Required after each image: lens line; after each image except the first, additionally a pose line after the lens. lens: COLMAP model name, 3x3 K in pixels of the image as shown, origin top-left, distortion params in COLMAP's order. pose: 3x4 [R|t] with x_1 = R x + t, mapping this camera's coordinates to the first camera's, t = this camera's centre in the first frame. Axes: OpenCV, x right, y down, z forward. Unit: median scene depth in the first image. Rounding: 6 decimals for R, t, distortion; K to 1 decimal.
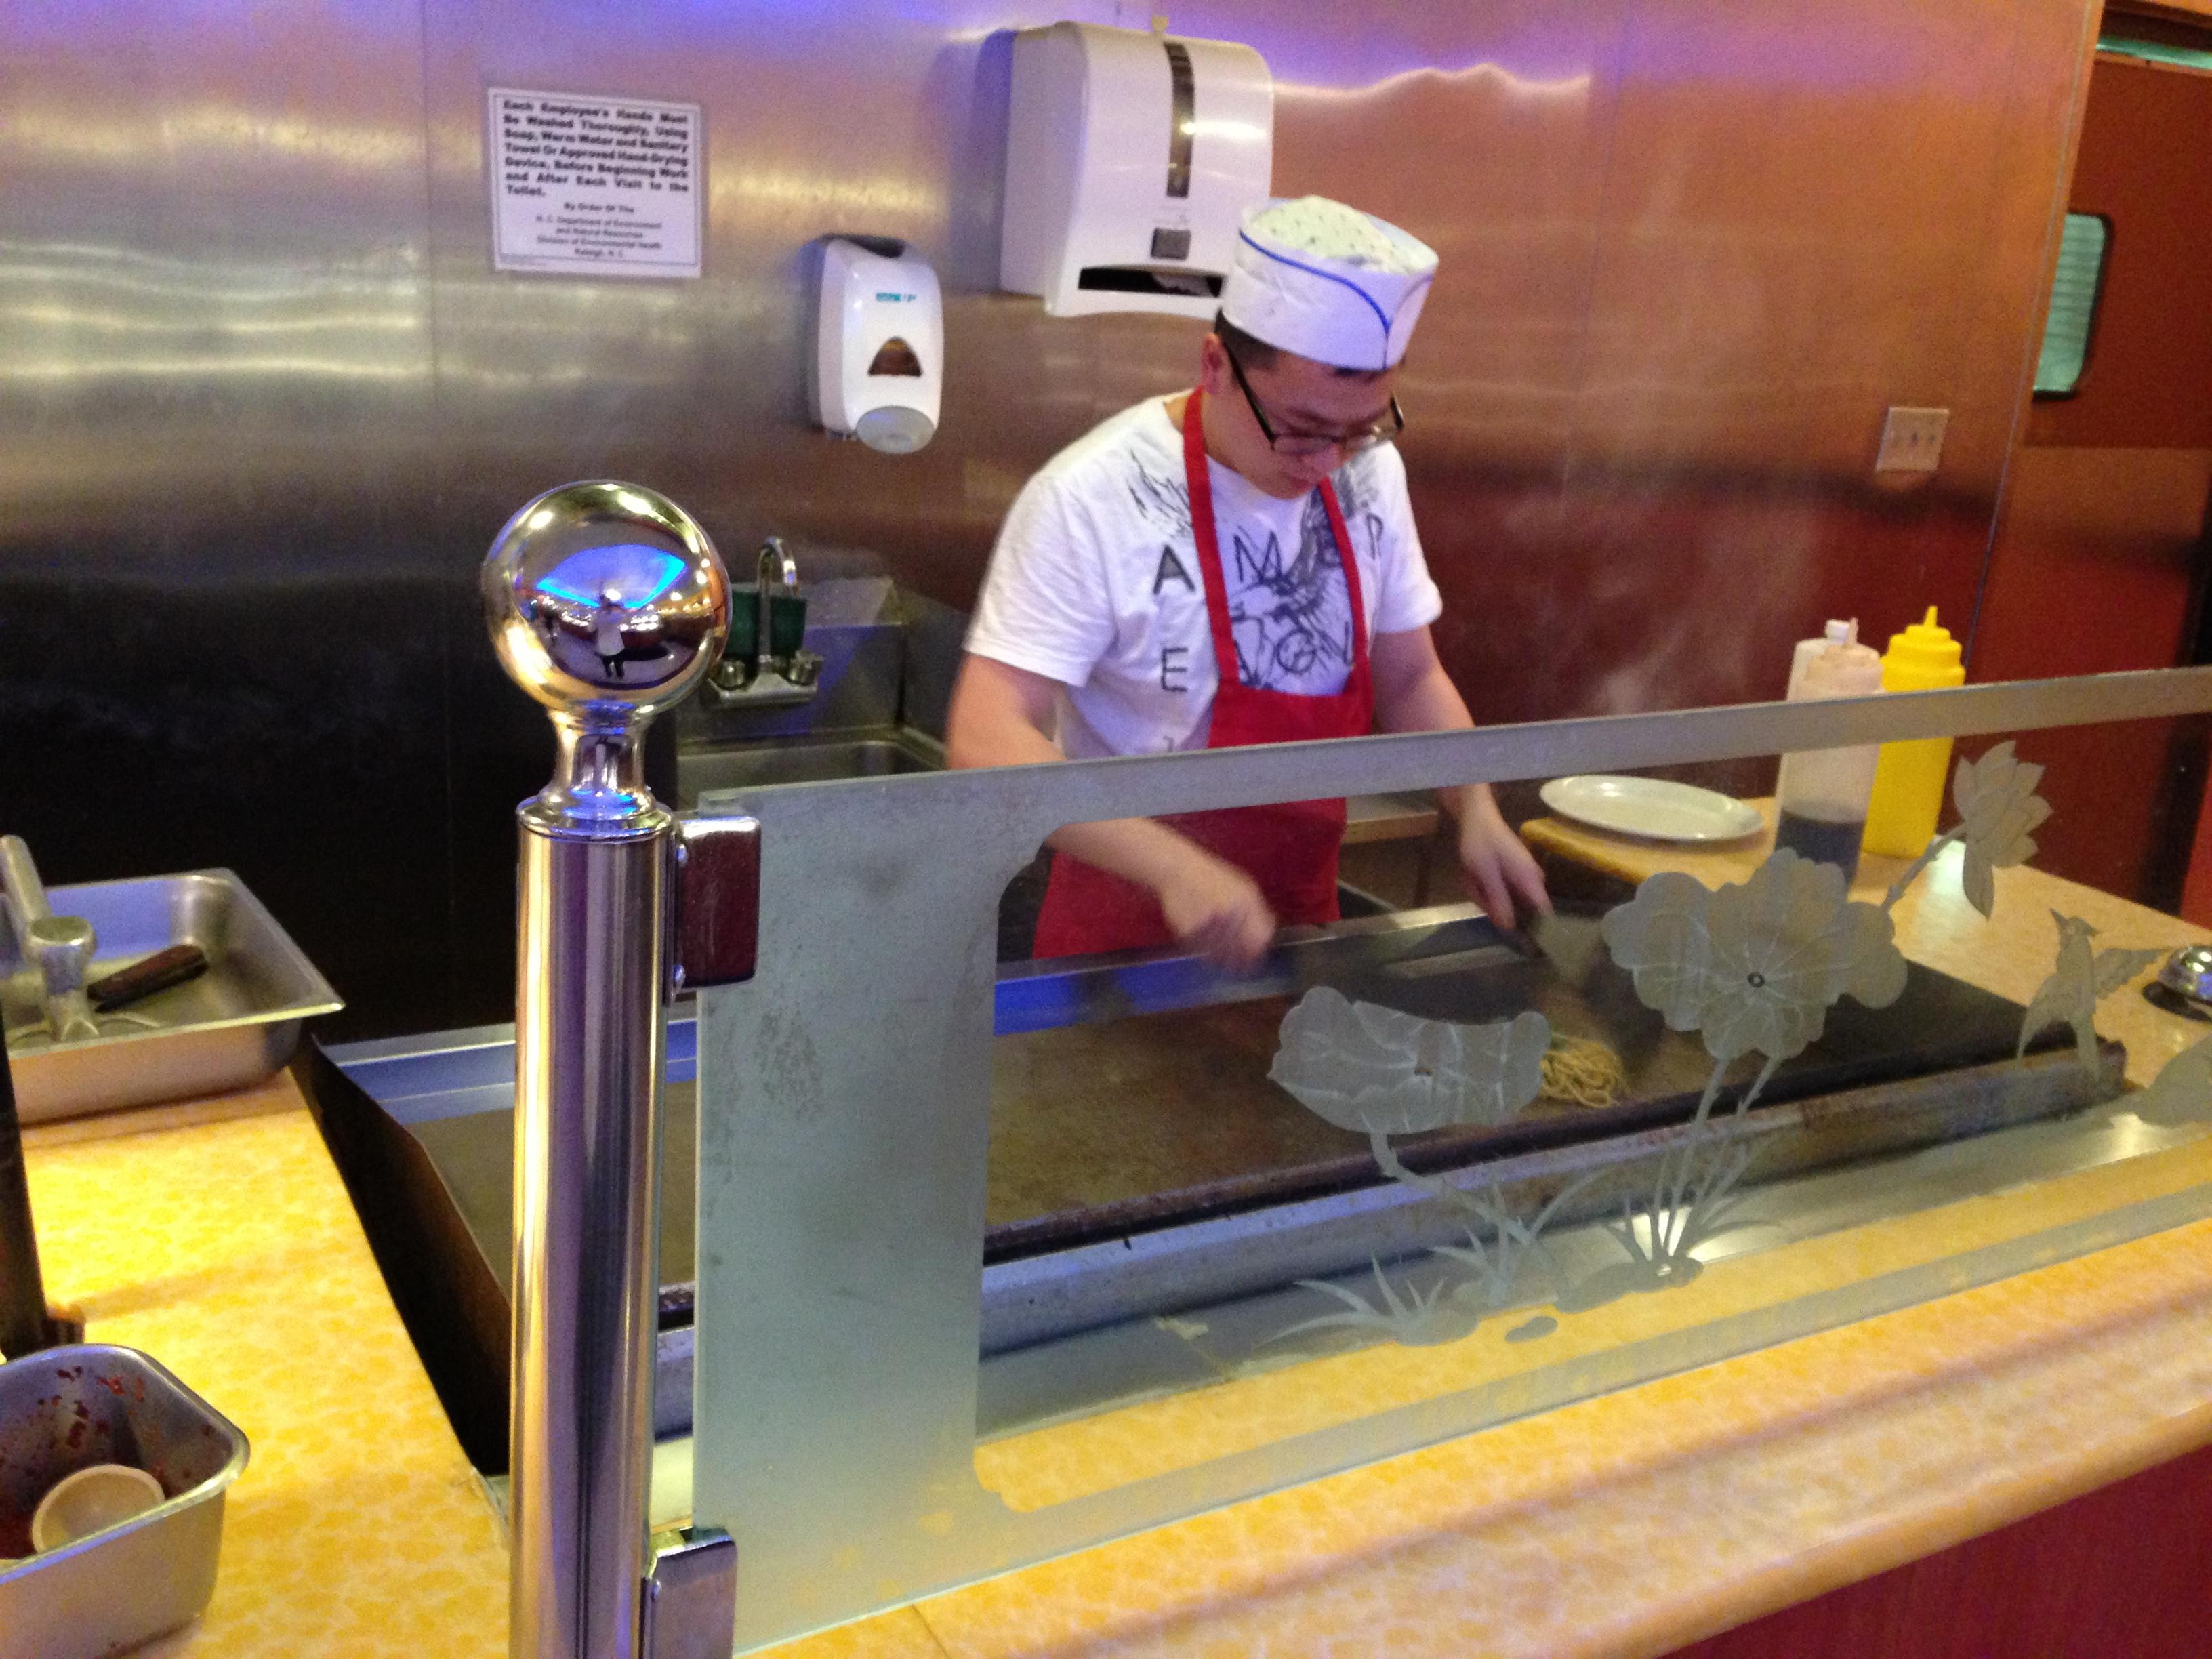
lens RADIAL K [[2101.9, 0, 1106.0], [0, 2101.9, 829.5], [0, 0, 1]] dist [0.194556, -0.554227]
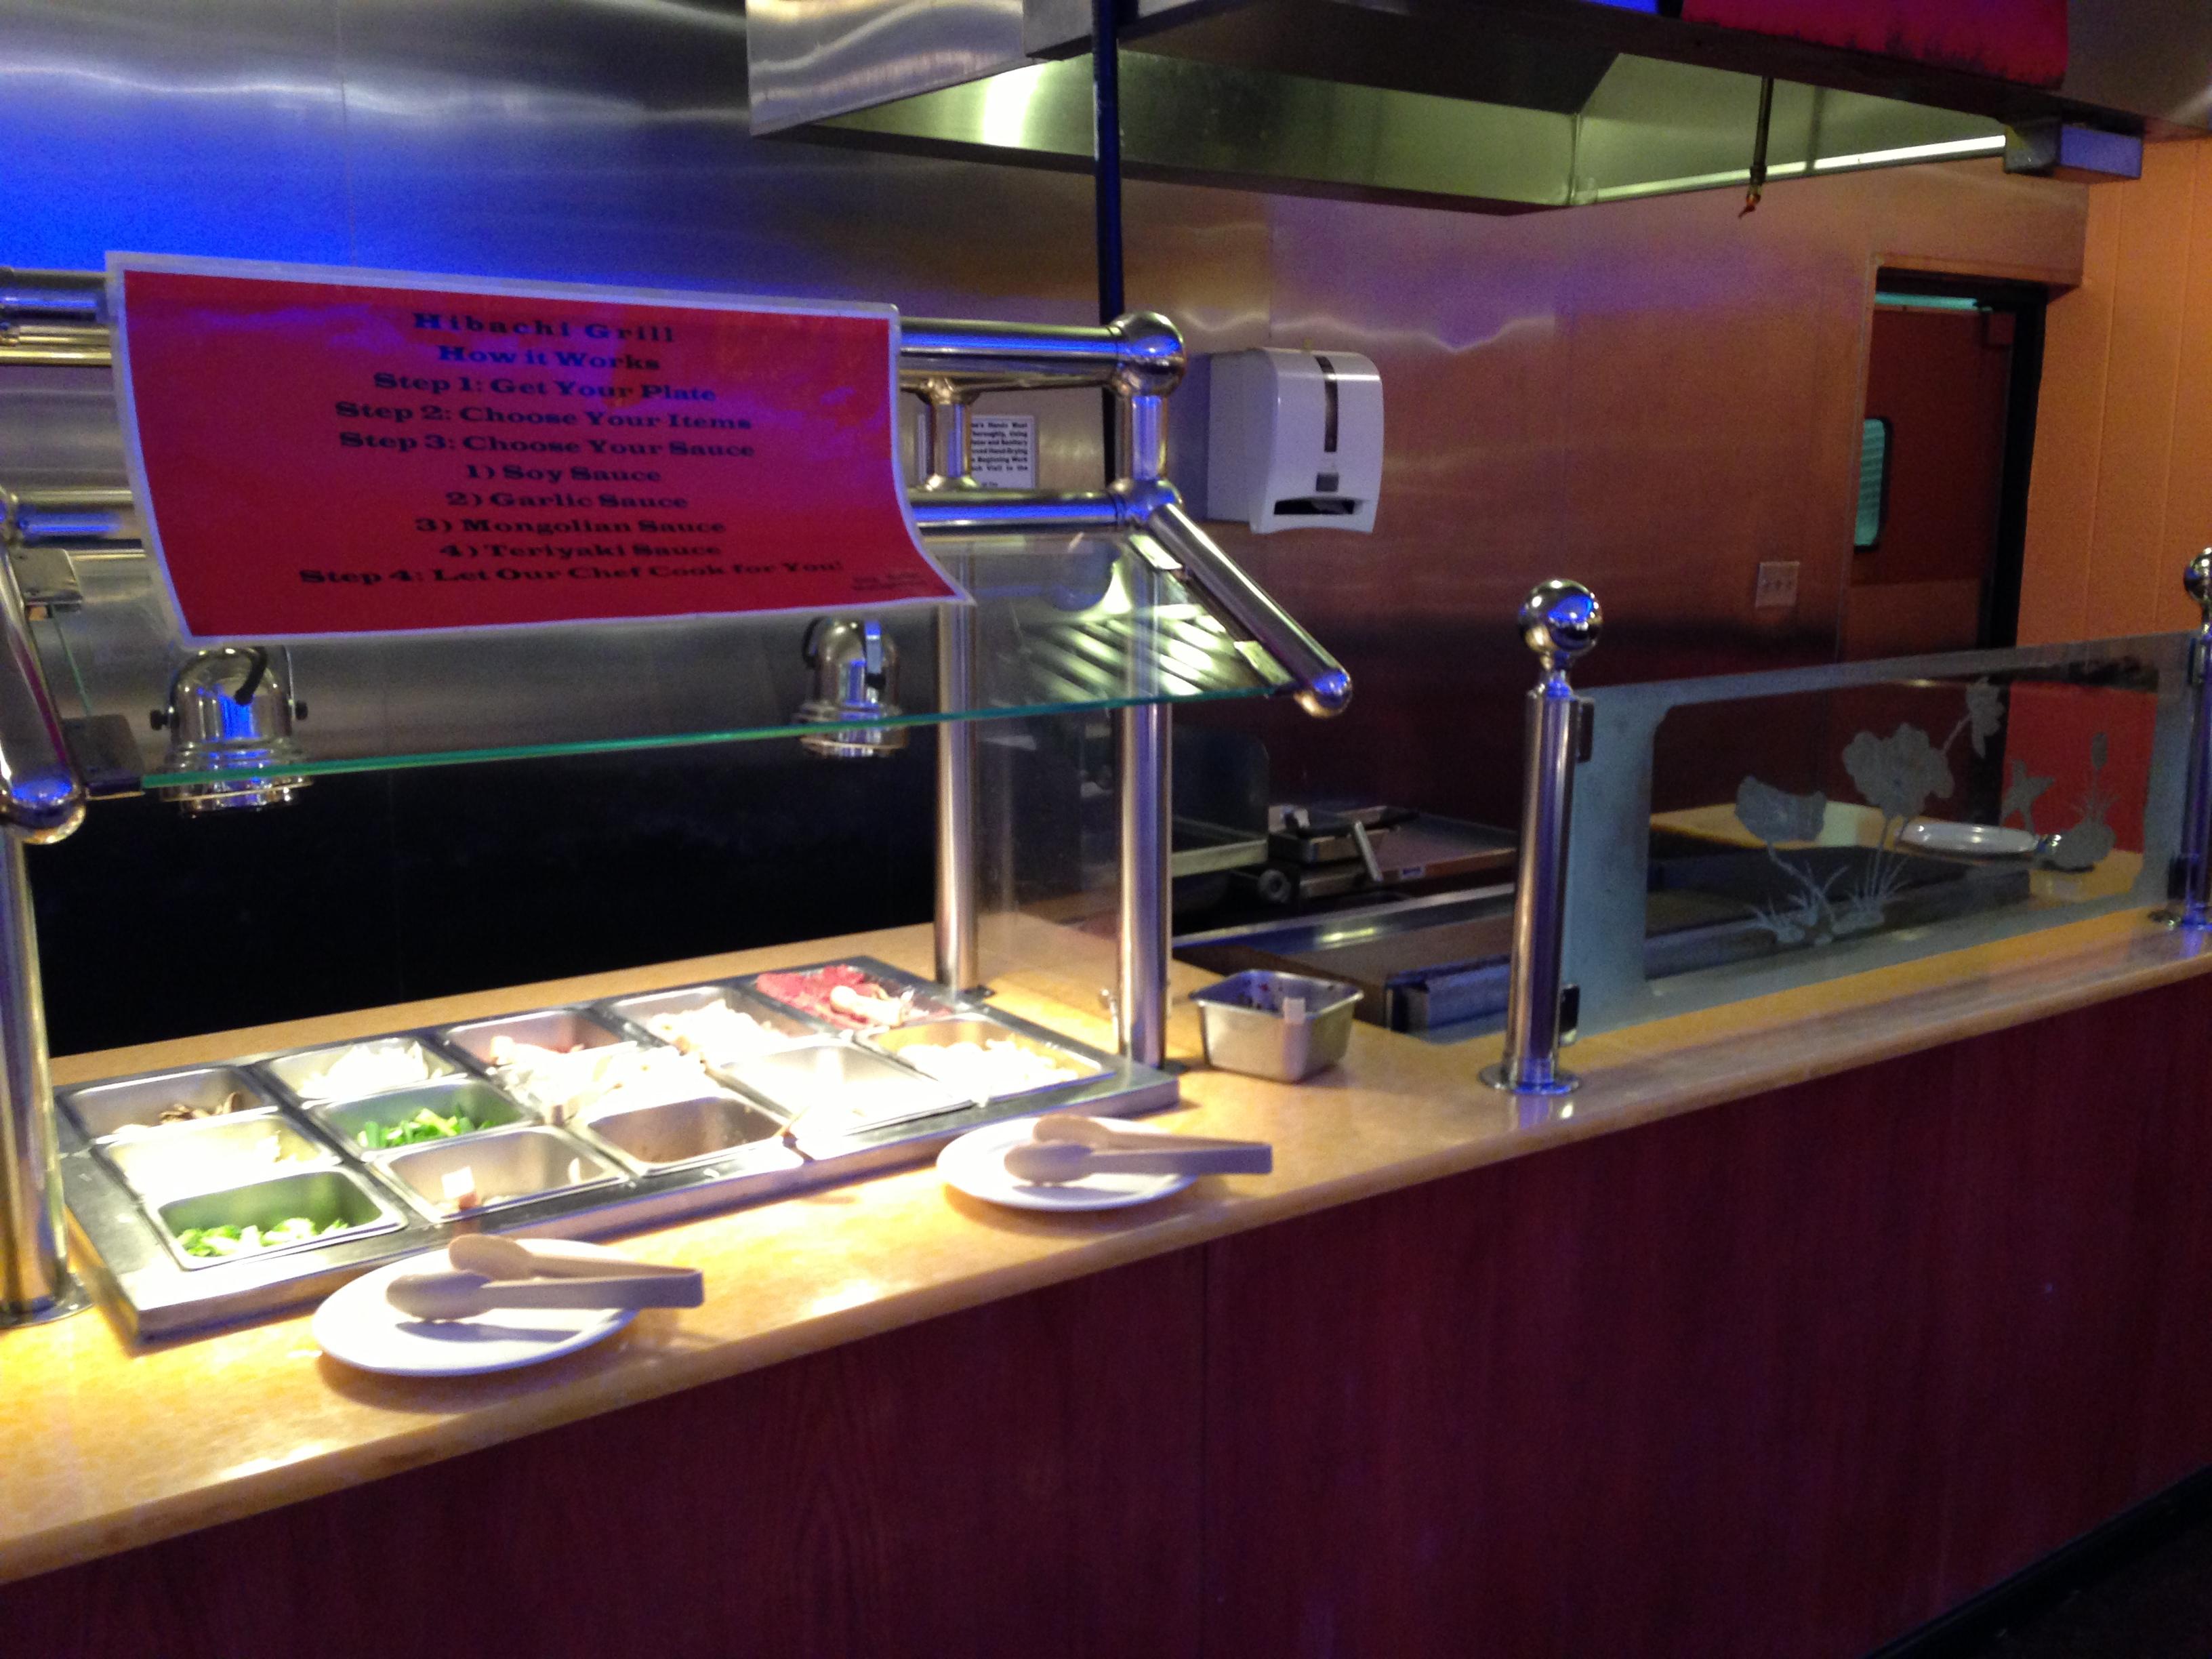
lens RADIAL K [[2065.5, 0, 1106.0], [0, 2065.5, 829.5], [0, 0, 1]] dist [0.005678, 0.004522]
pose [[0.992317, -0.078996, 0.095222, -0.288541], [0.088148, 0.991463, -0.096078, 0.099558], [-0.086819, 0.103734, 0.990809, -0.427517]]
